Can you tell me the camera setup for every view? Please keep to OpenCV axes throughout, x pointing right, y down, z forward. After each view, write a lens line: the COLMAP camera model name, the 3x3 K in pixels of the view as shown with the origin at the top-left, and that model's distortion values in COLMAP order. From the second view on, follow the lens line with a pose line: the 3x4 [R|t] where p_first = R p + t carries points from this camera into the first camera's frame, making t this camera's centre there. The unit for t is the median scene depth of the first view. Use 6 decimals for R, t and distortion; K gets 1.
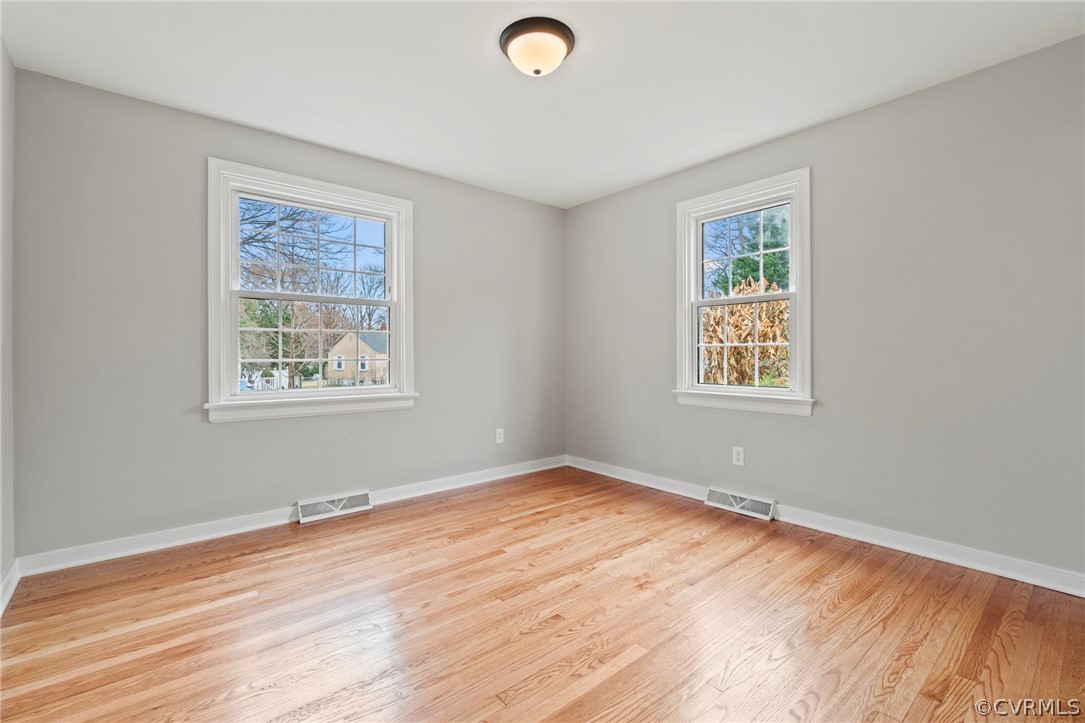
lens RADIAL K [[476.0, 0, 535.9], [0, 476.0, 352.9], [0, 0, 1]] dist [-0.003849, -0.000216]
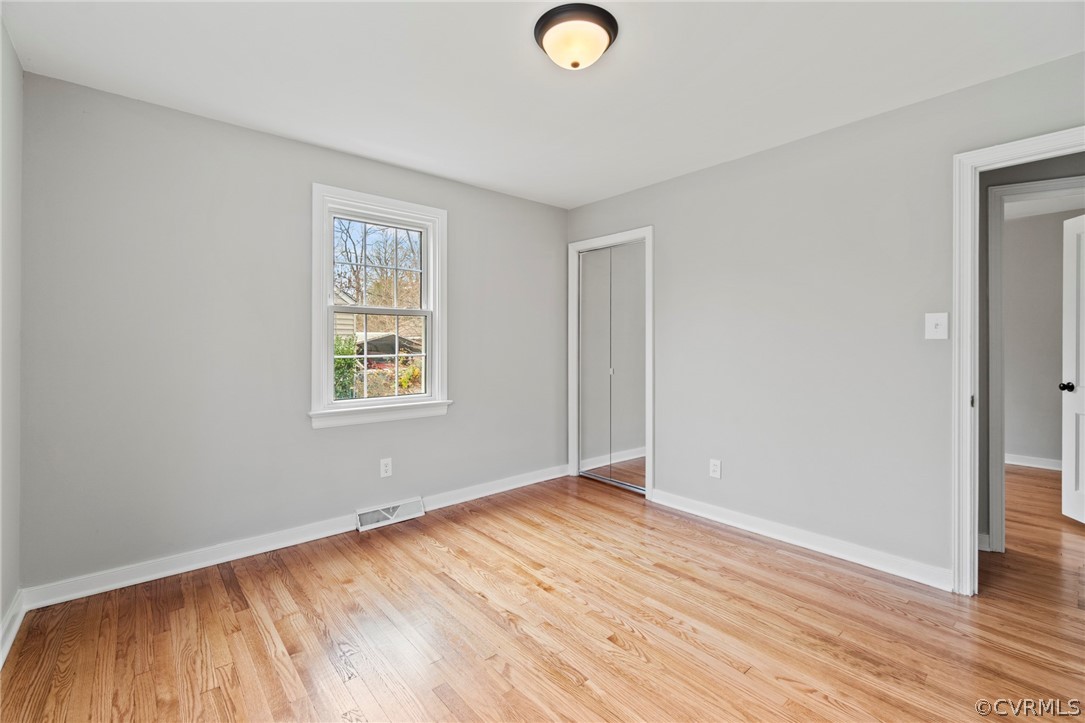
lens RADIAL K [[469.1, 0, 535.0], [0, 469.1, 344.2], [0, 0, 1]] dist [-0.002112, 0.000370]
pose [[-0.003413, 0.002794, 0.999990, -0.661020], [0.000788, 0.999996, -0.002792, -0.046406], [-0.999994, 0.000778, -0.003415, 0.811689]]
